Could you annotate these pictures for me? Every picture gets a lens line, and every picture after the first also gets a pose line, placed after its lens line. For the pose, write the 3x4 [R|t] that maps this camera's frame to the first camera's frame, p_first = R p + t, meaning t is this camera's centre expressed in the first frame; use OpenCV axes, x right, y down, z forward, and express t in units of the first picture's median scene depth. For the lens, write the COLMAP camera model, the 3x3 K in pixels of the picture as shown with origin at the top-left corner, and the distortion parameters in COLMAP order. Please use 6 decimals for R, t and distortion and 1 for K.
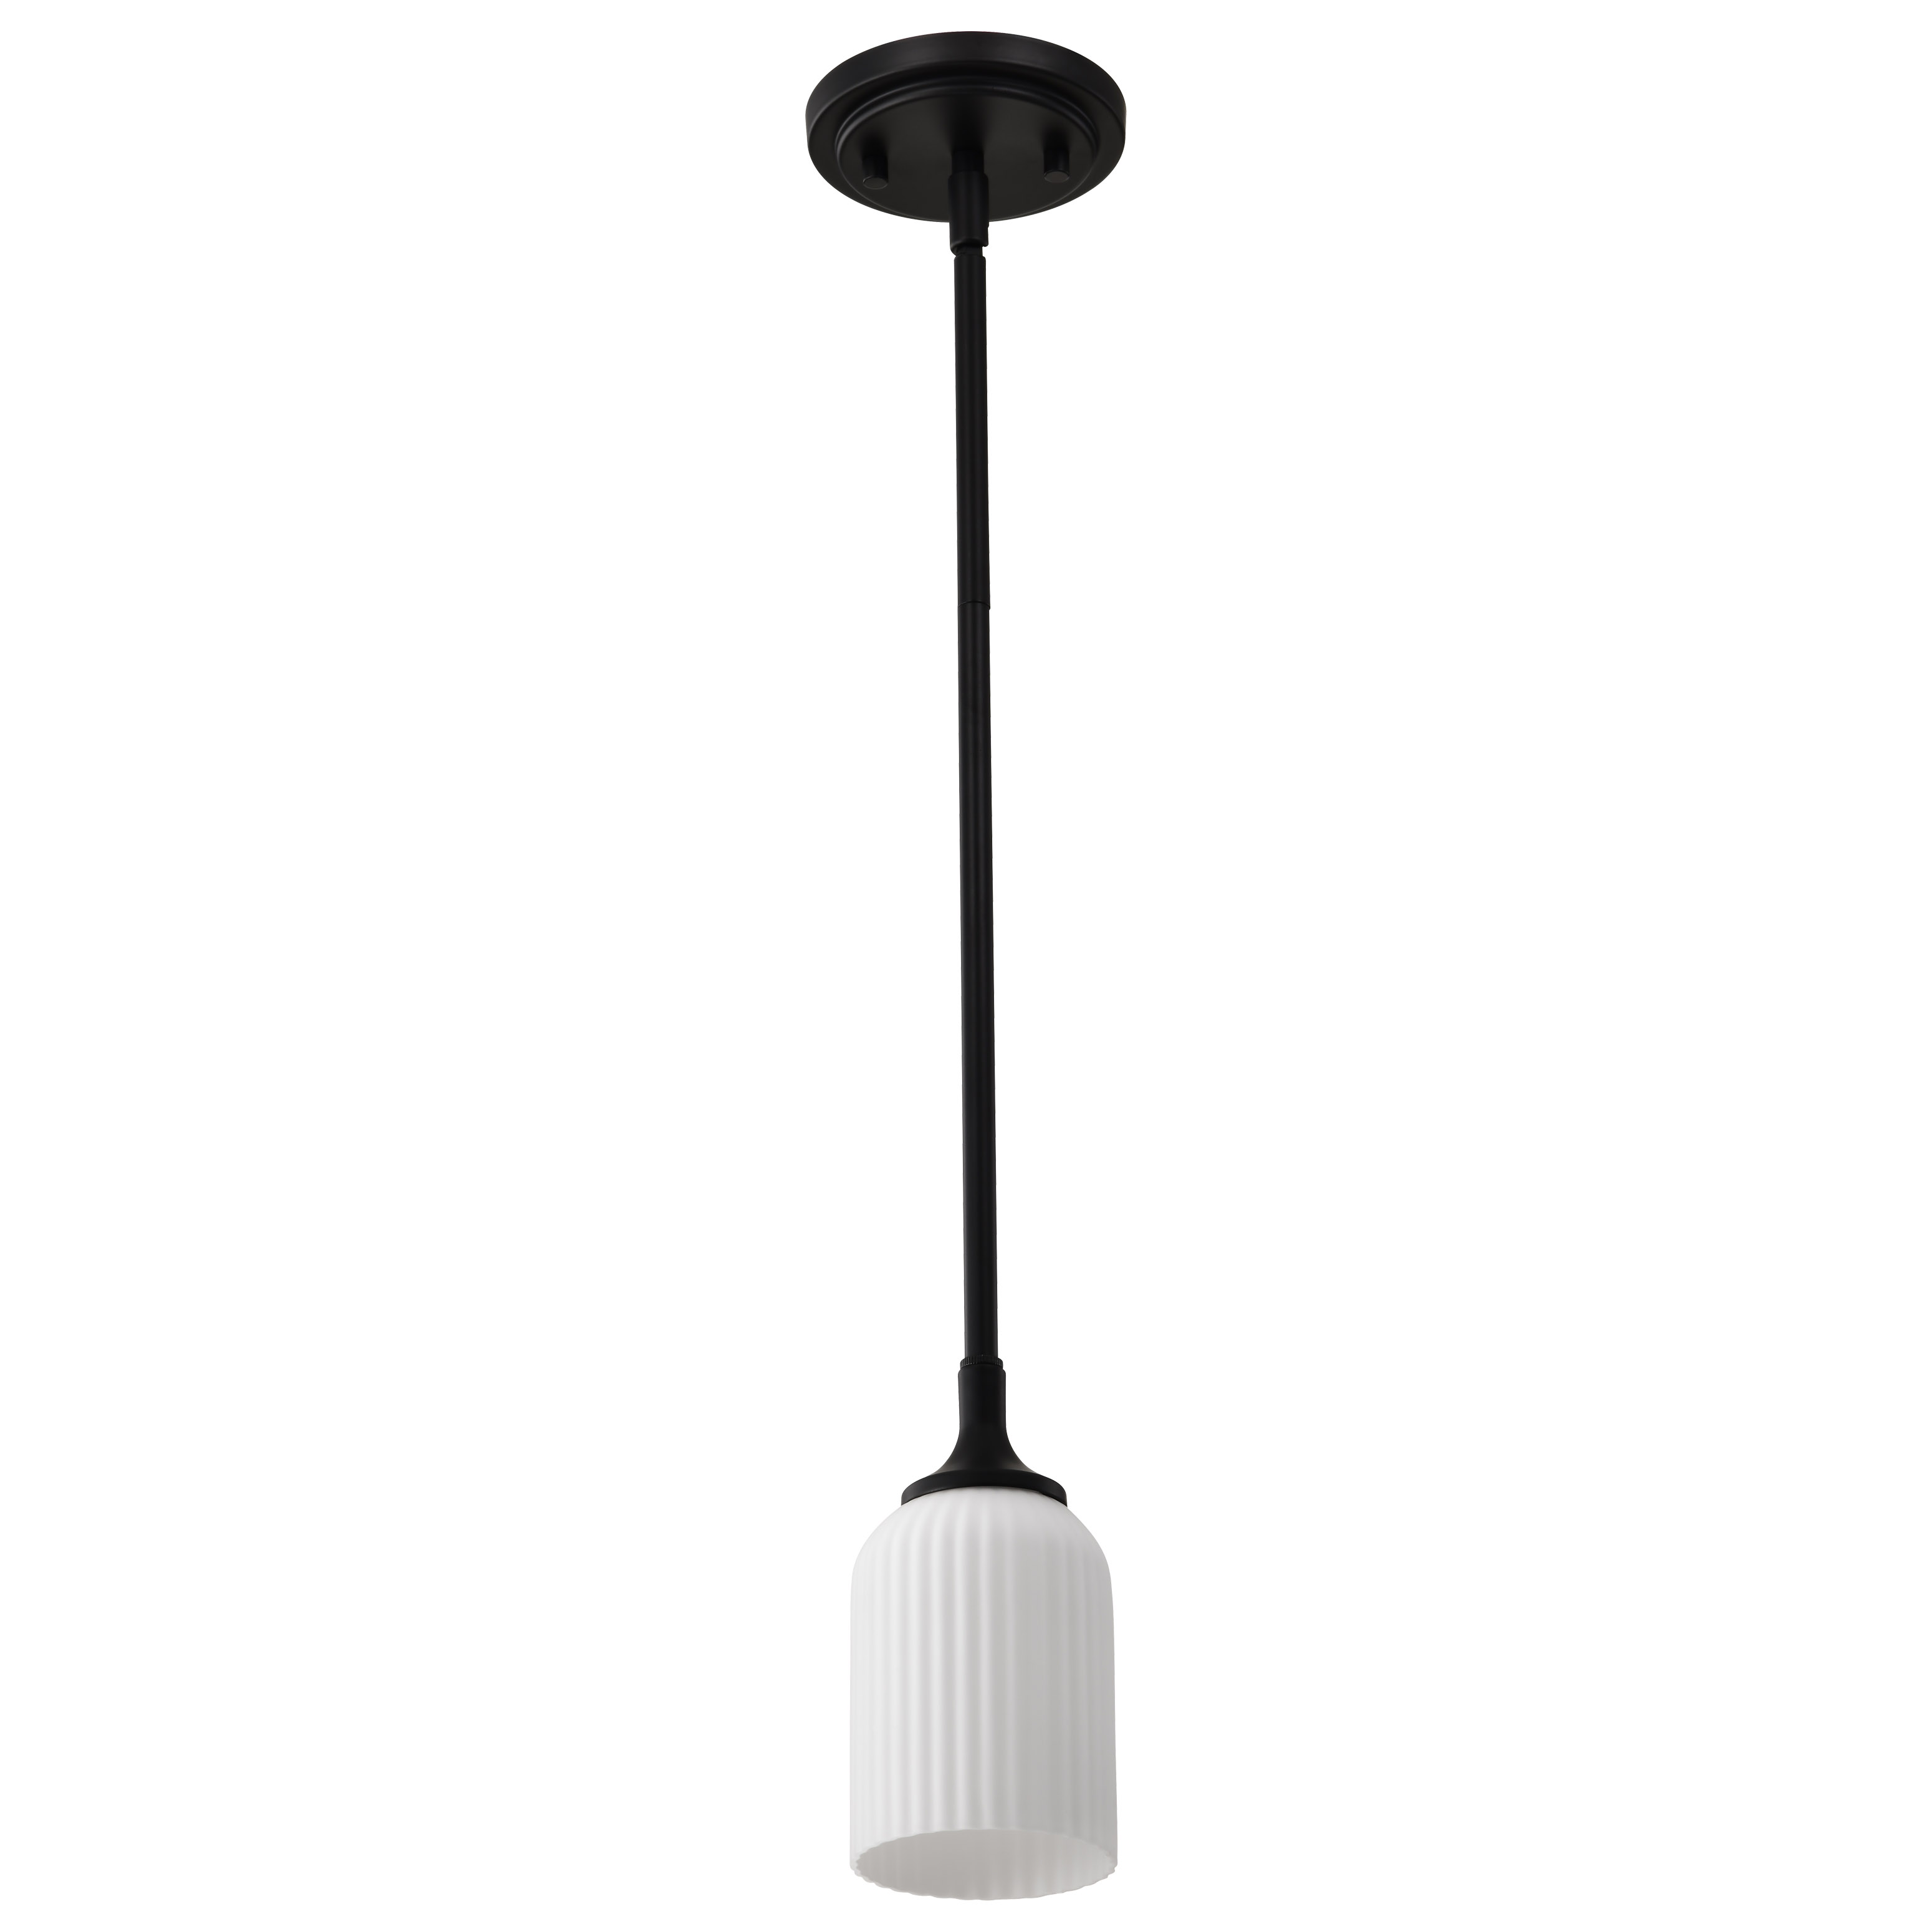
lens RADIAL K [[8261.5, 0, 965.6], [0, 8261.5, 974.1], [0, 0, 1]] dist [-0.110538, 0.000000]
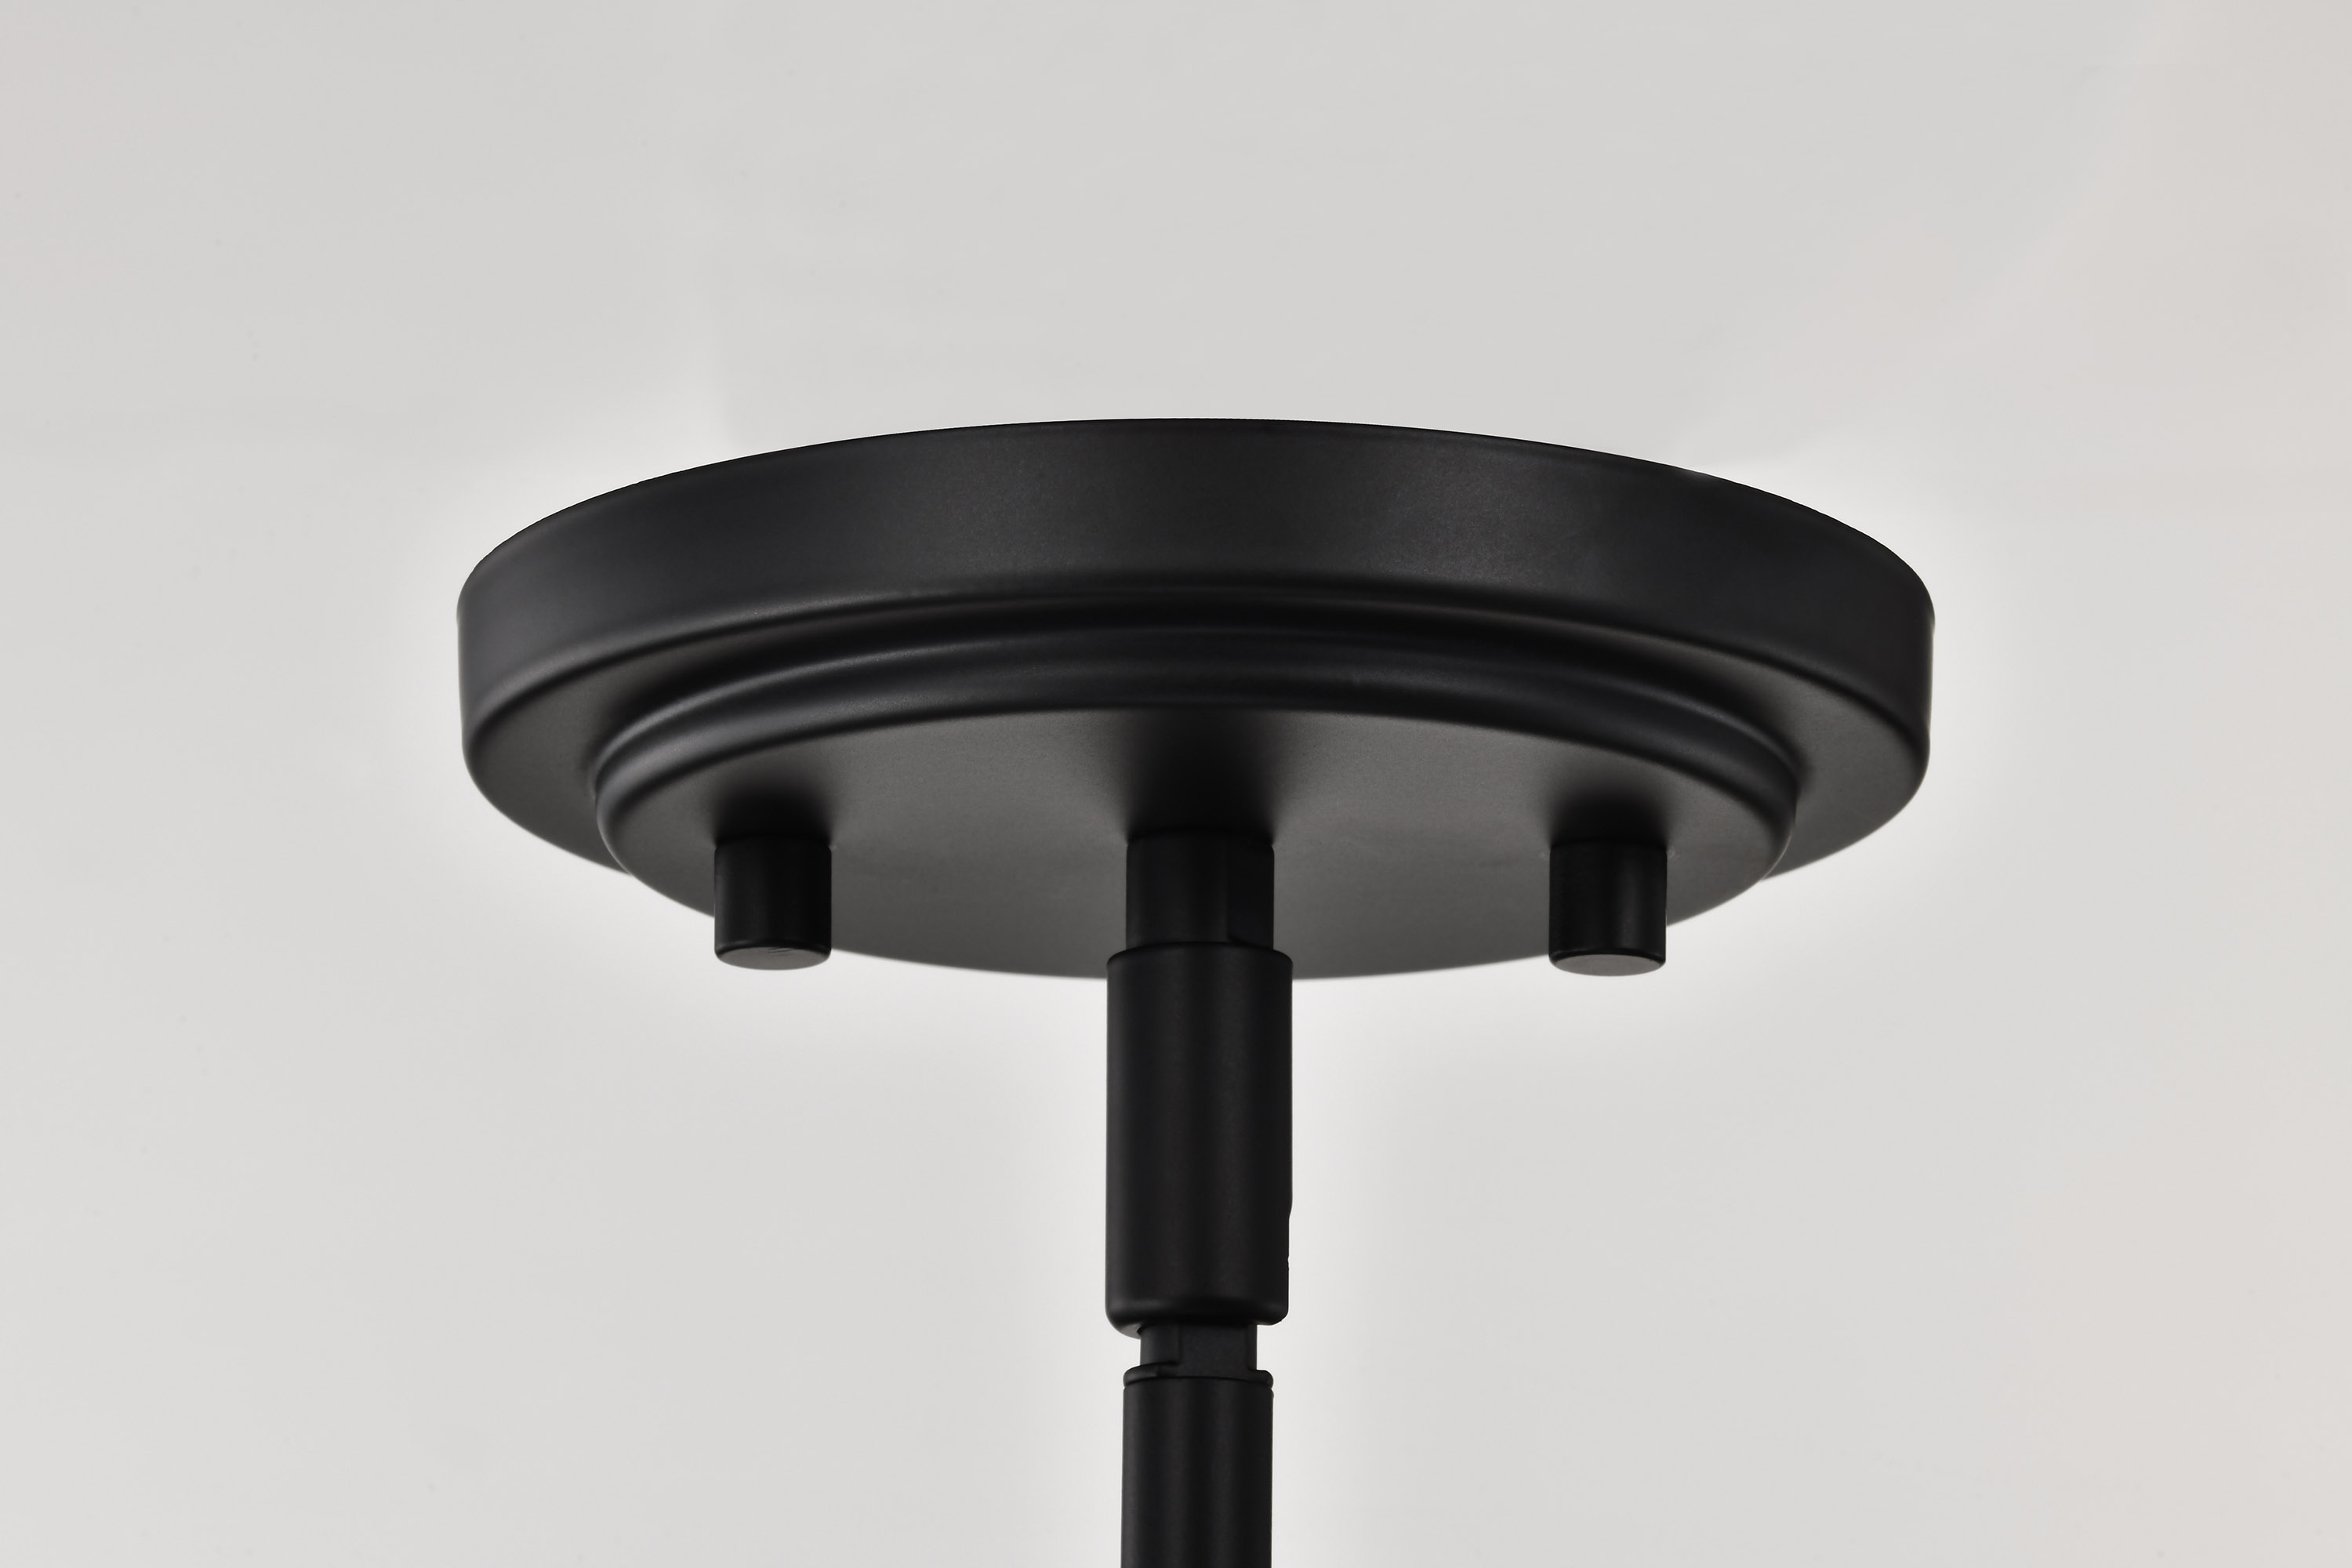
lens RADIAL K [[6816.7, 0, 1174.7], [0, 6816.7, 785.0], [0, 0, 1]] dist [-0.195559, 0.000000]
pose [[0.999671, 0.025347, -0.003998, 0.000204], [-0.023671, 0.971051, 0.237695, -0.143691], [0.009907, -0.237522, 0.971332, 0.828541]]
